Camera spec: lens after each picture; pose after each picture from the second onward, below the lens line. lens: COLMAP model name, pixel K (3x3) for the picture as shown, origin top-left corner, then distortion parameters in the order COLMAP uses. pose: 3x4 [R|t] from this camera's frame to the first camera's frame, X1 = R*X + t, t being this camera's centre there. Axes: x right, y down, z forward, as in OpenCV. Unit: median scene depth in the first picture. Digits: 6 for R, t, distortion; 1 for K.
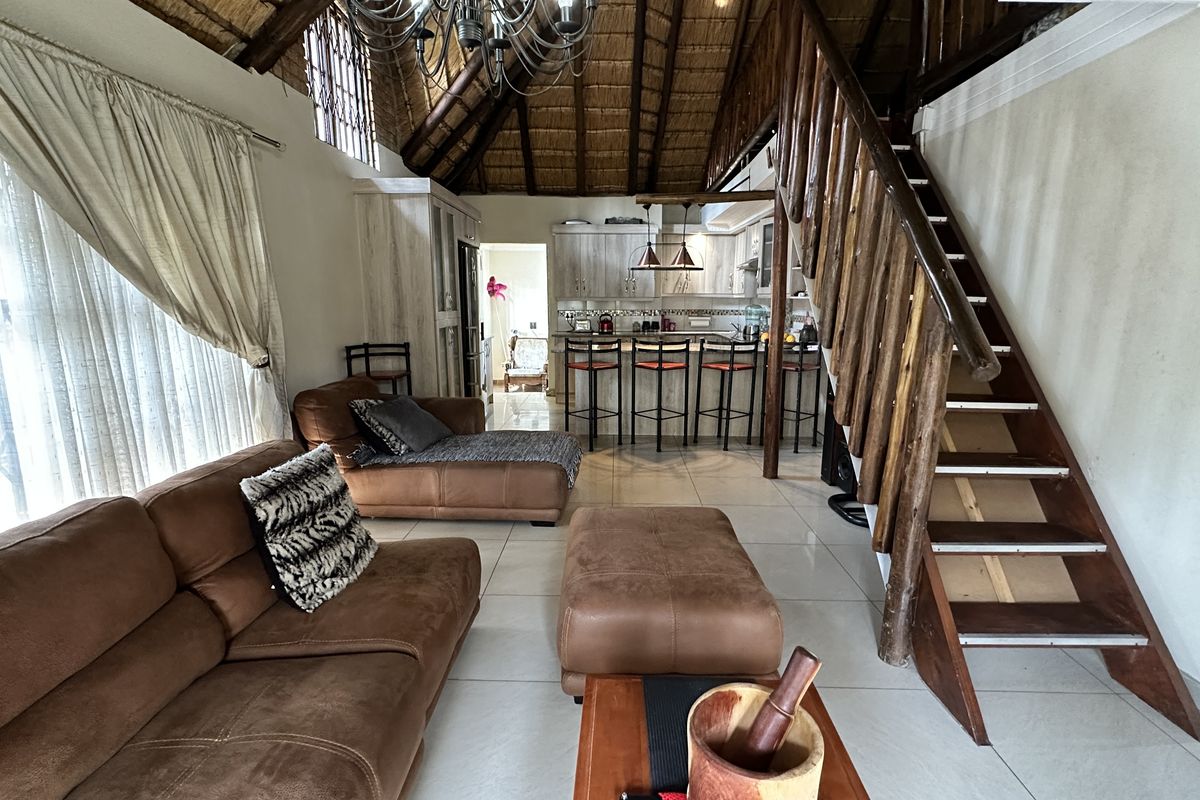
lens RADIAL K [[568.2, 0, 603.2], [0, 568.2, 400.3], [0, 0, 1]] dist [-0.000056, 0.000001]
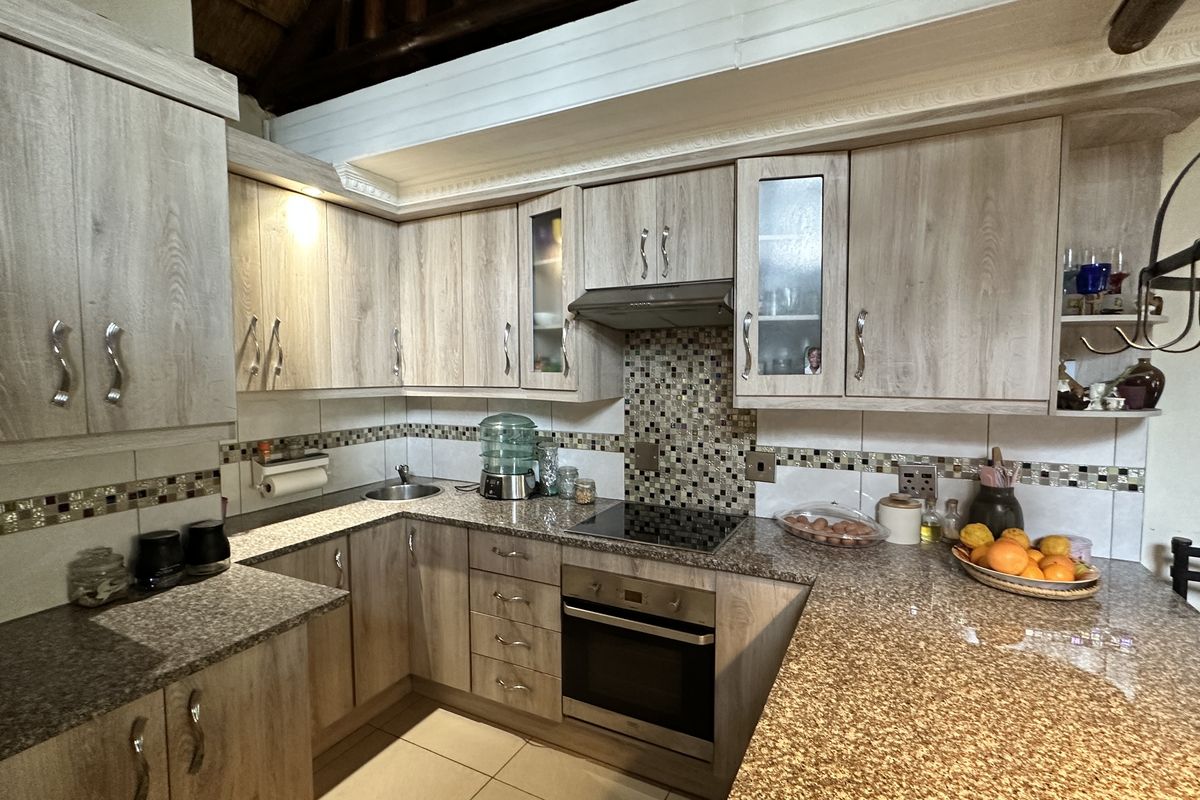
lens RADIAL K [[564.7, 0, 595.7], [0, 564.7, 397.2], [0, 0, 1]] dist [-0.000365, -0.000683]
pose [[0.452400, -0.057118, 0.889984, -0.031696], [0.168595, 0.985430, -0.022458, -0.154931], [-0.875734, 0.160207, 0.455438, 0.749190]]
